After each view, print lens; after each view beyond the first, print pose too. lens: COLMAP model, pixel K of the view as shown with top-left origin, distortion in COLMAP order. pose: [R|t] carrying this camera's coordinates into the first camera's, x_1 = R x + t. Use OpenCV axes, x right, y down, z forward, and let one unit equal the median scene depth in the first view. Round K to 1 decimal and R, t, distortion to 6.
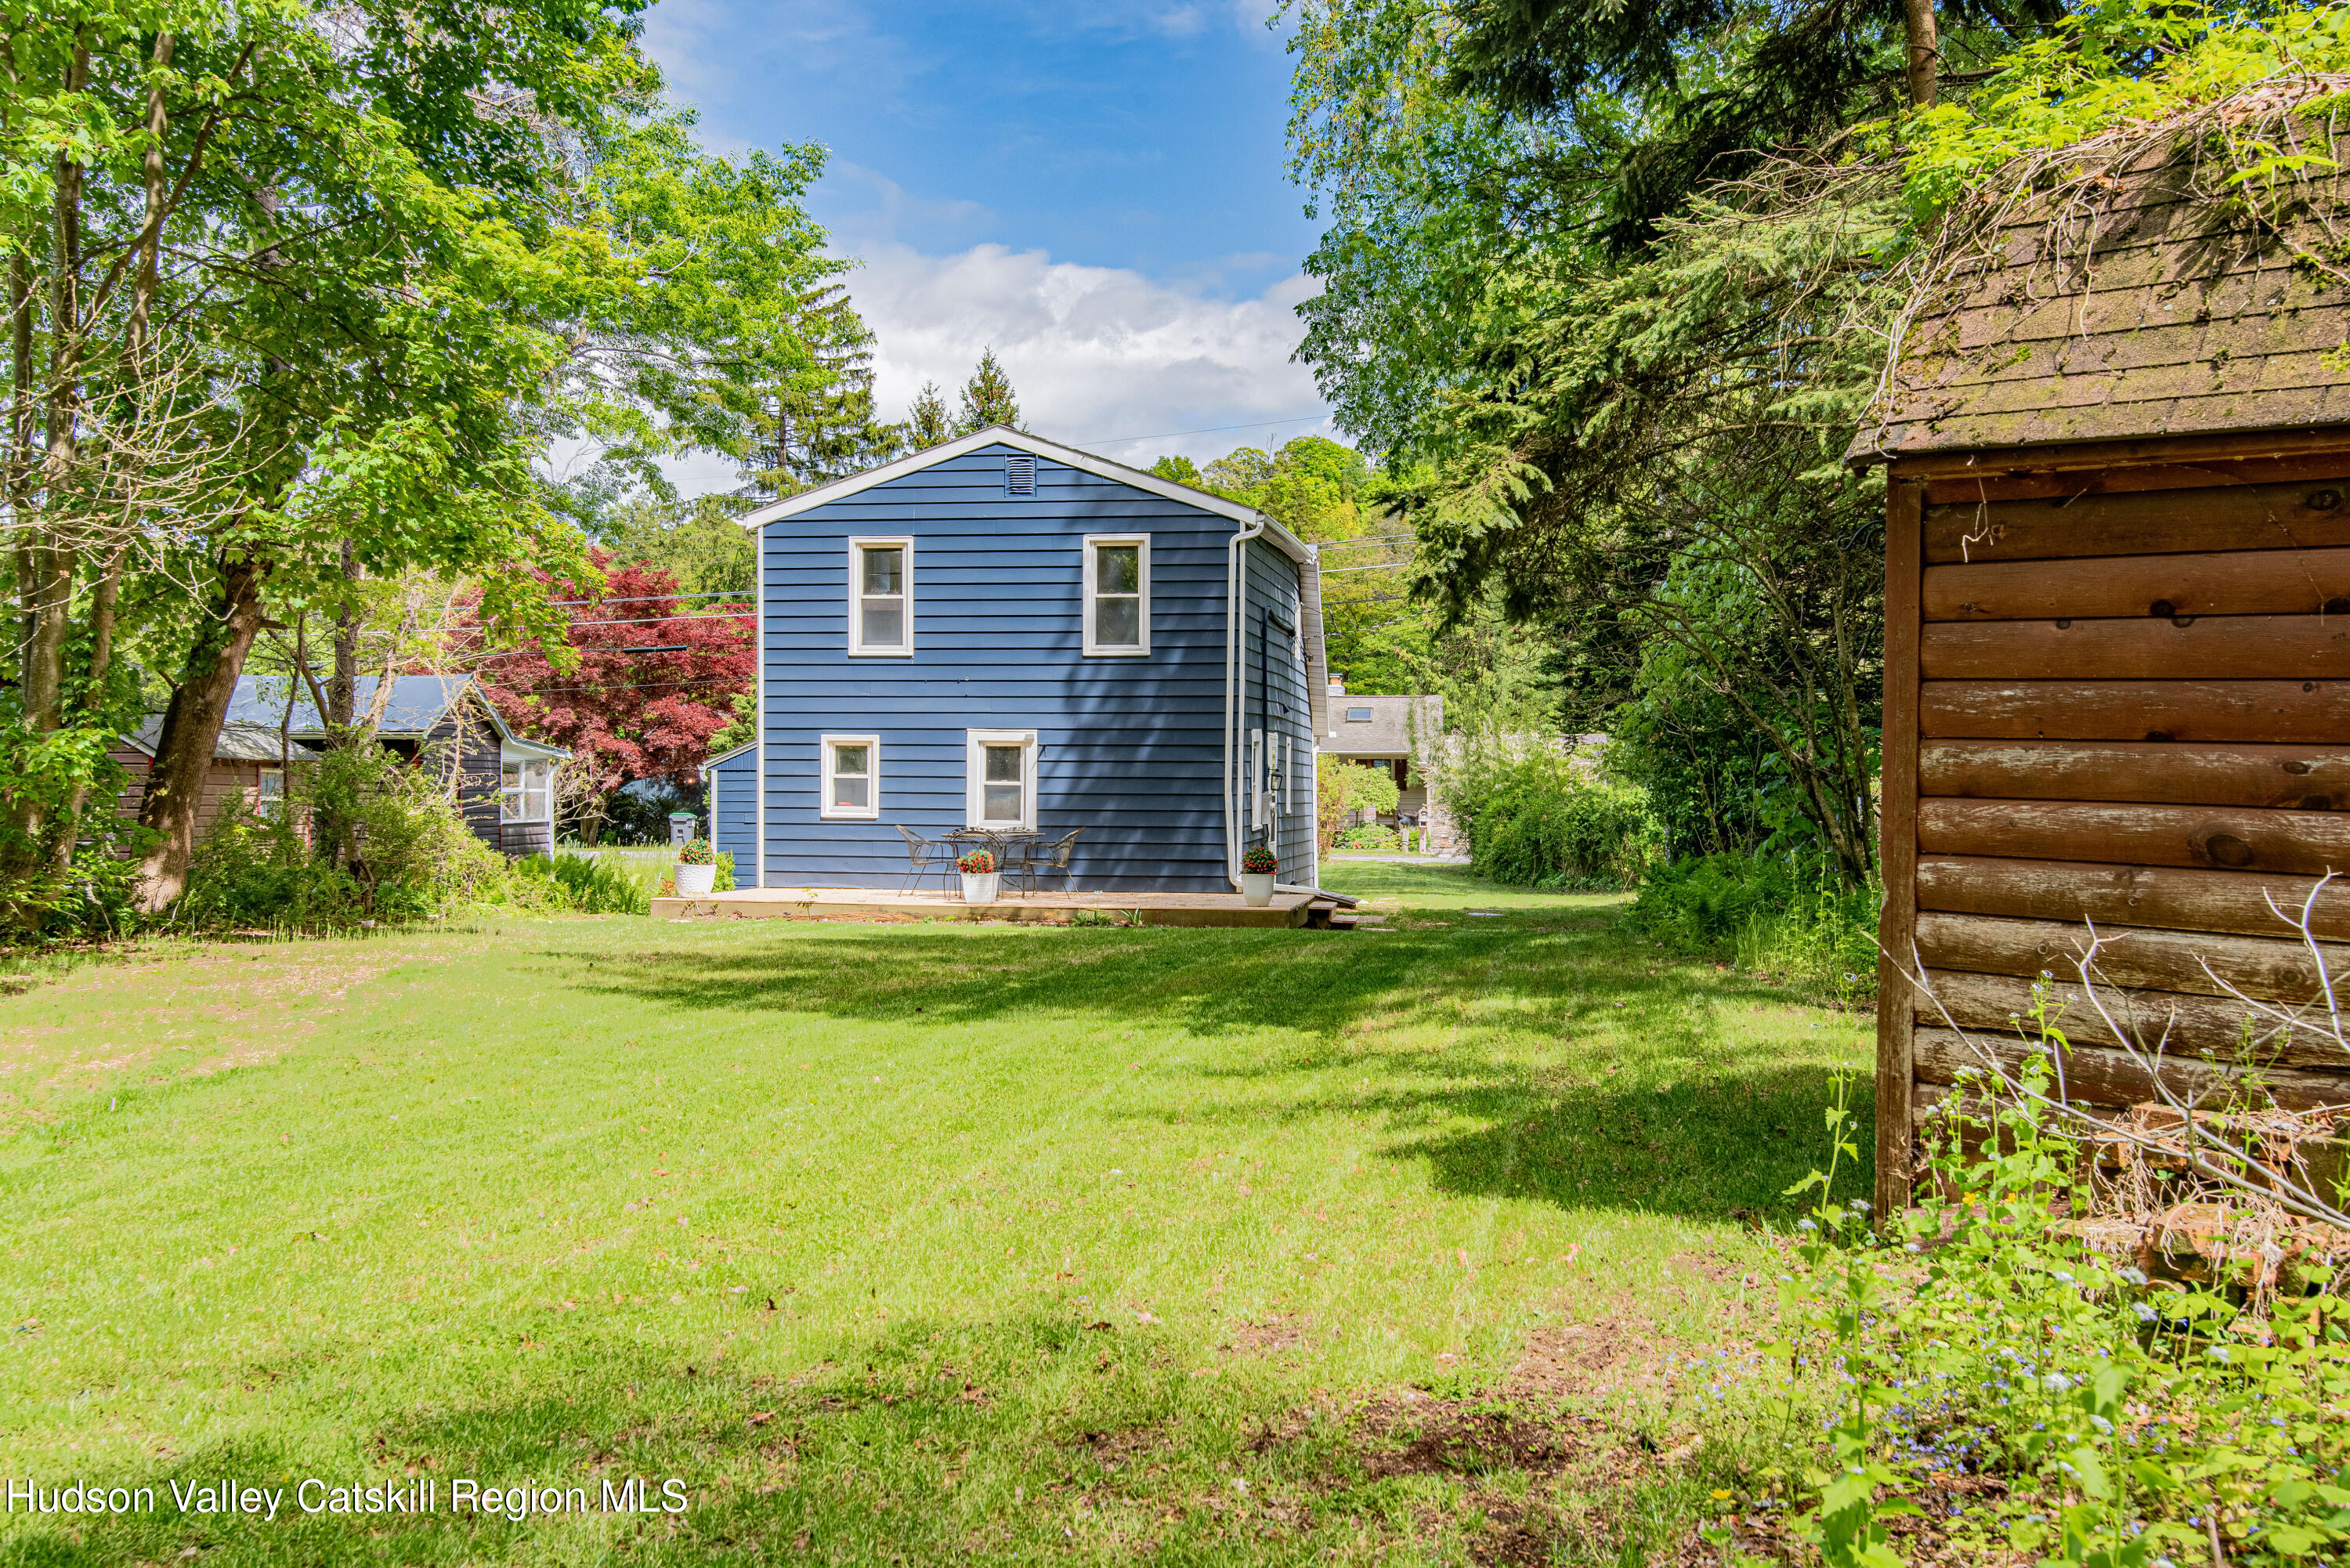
lens RADIAL K [[2284.0, 0, 1174.8], [0, 2284.0, 785.5], [0, 0, 1]] dist [0.003607, 0.000000]
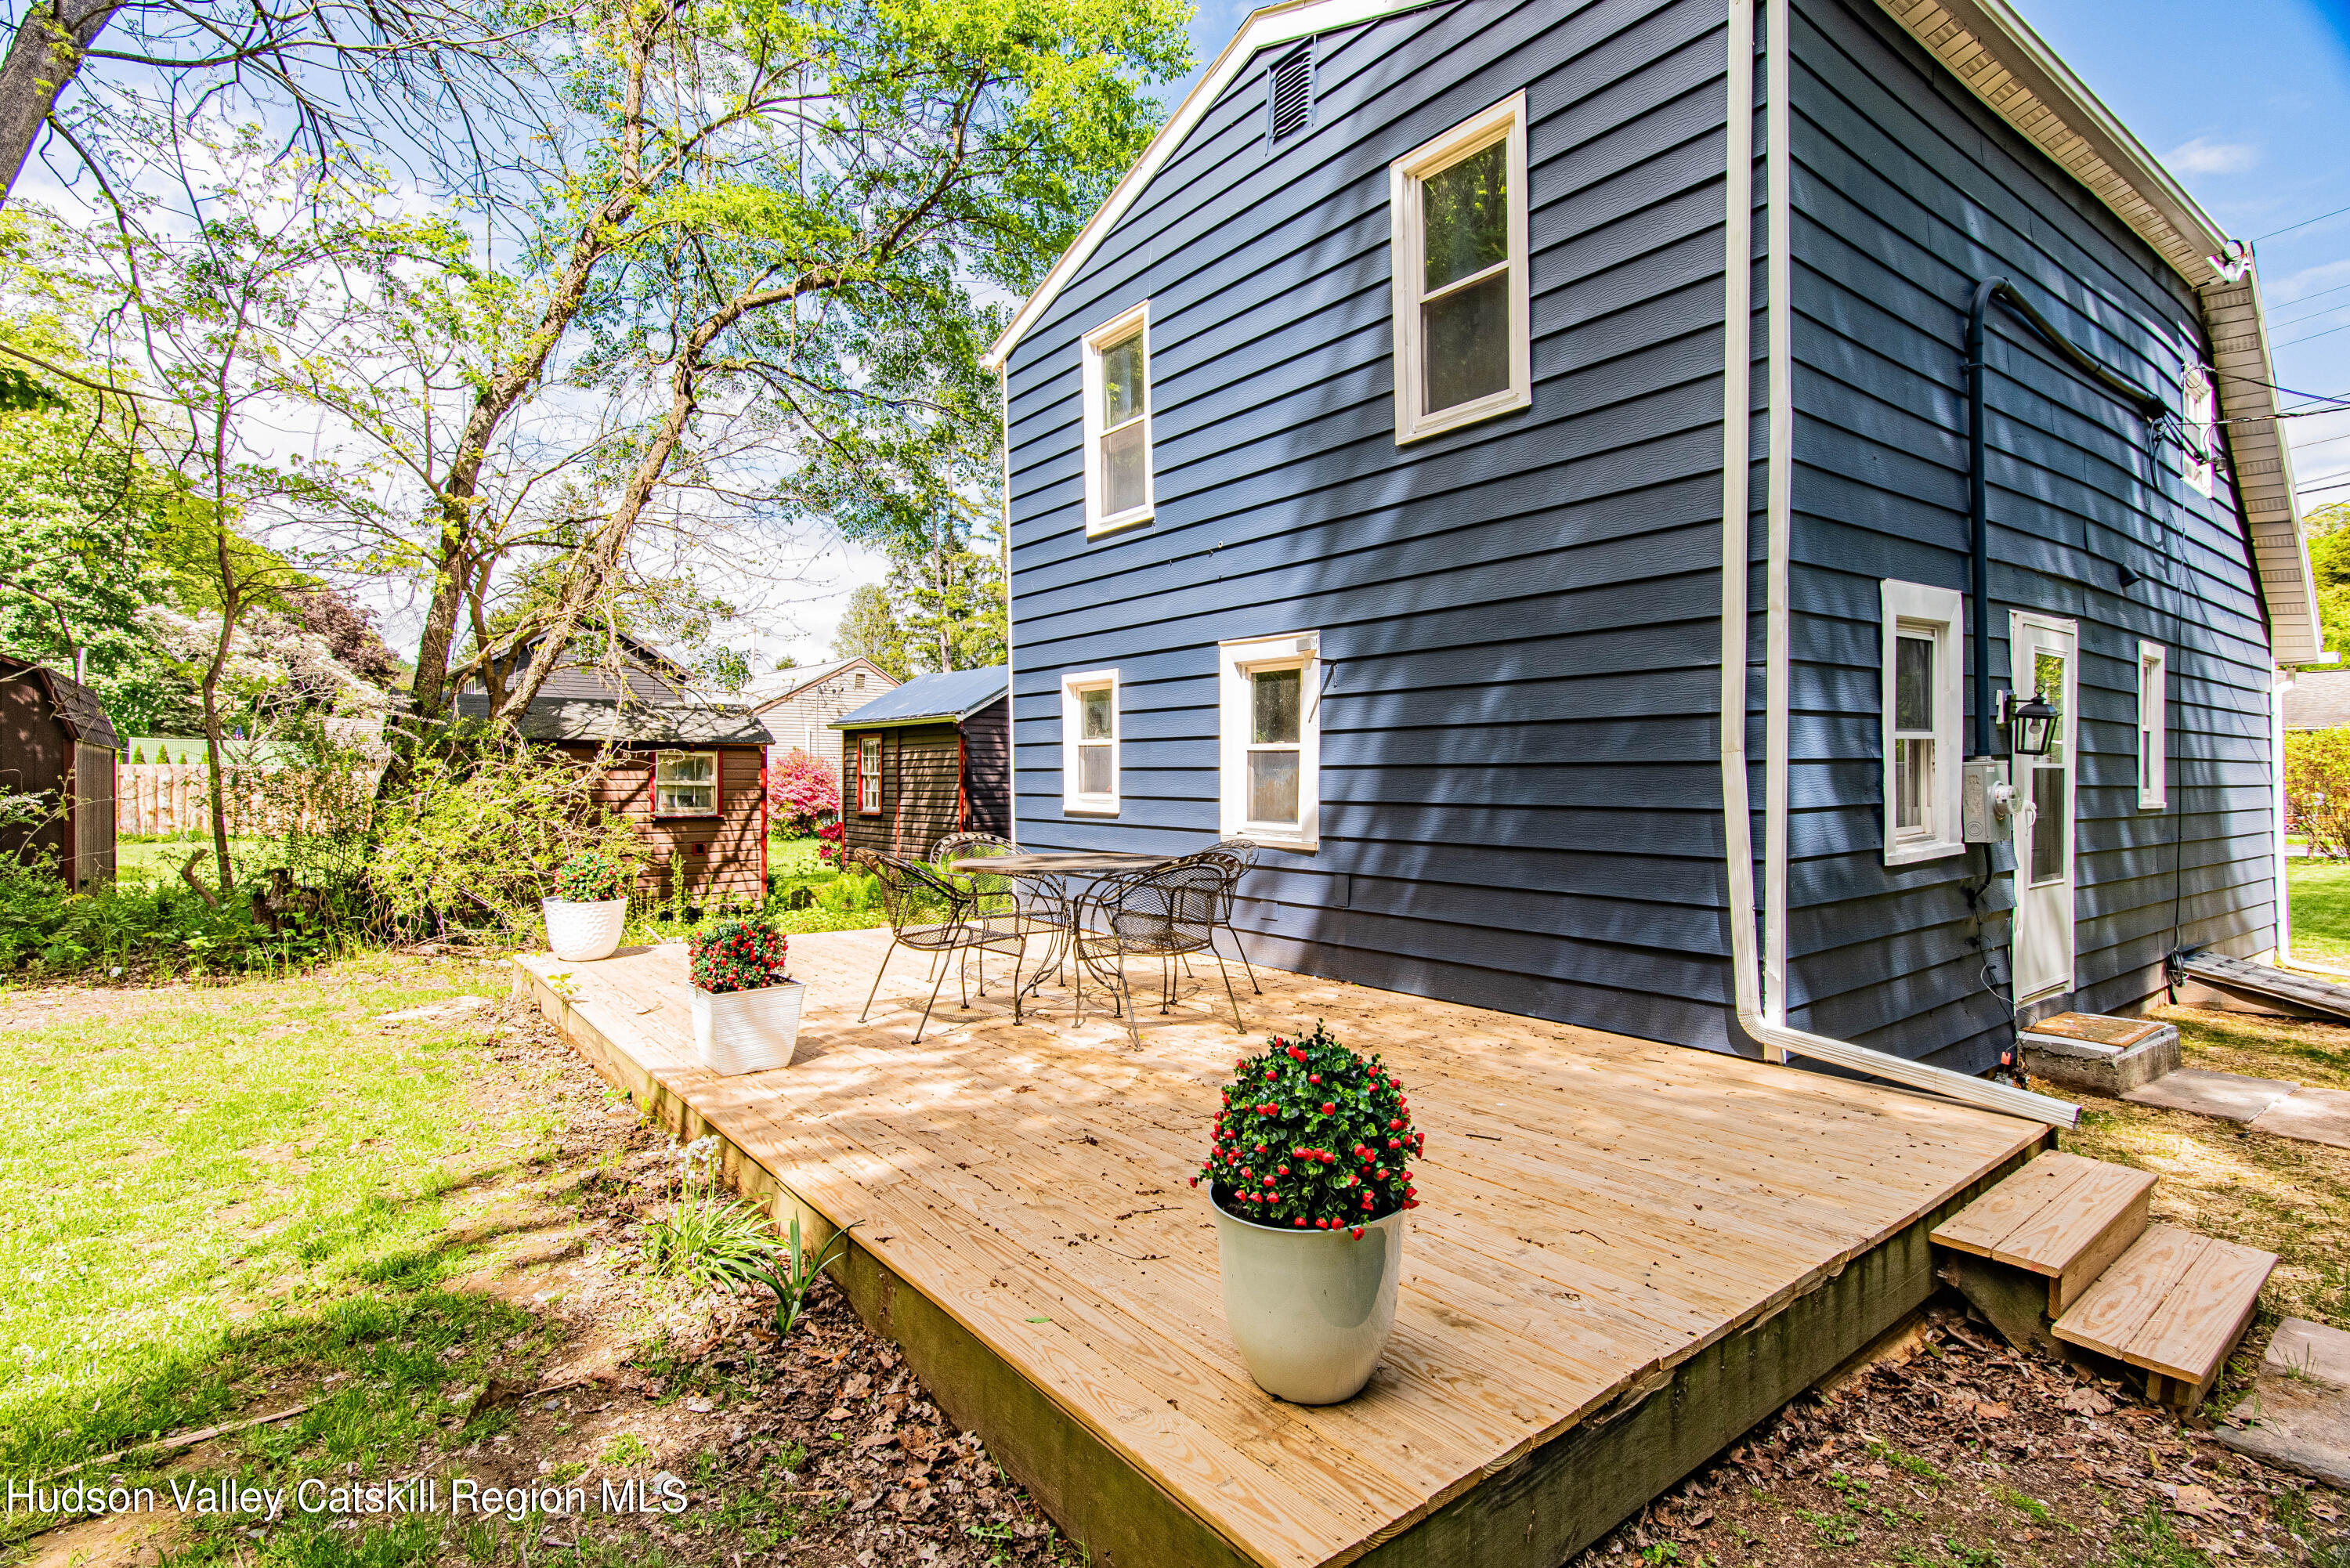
lens RADIAL K [[1141.9, 0, 1174.0], [0, 1141.9, 775.7], [0, 0, 1]] dist [0.002563, -0.000522]
pose [[0.719884, -0.007230, -0.694057, 0.079007], [0.006600, 0.999972, -0.003570, 0.005975], [0.694063, -0.002011, 0.719911, 0.808054]]
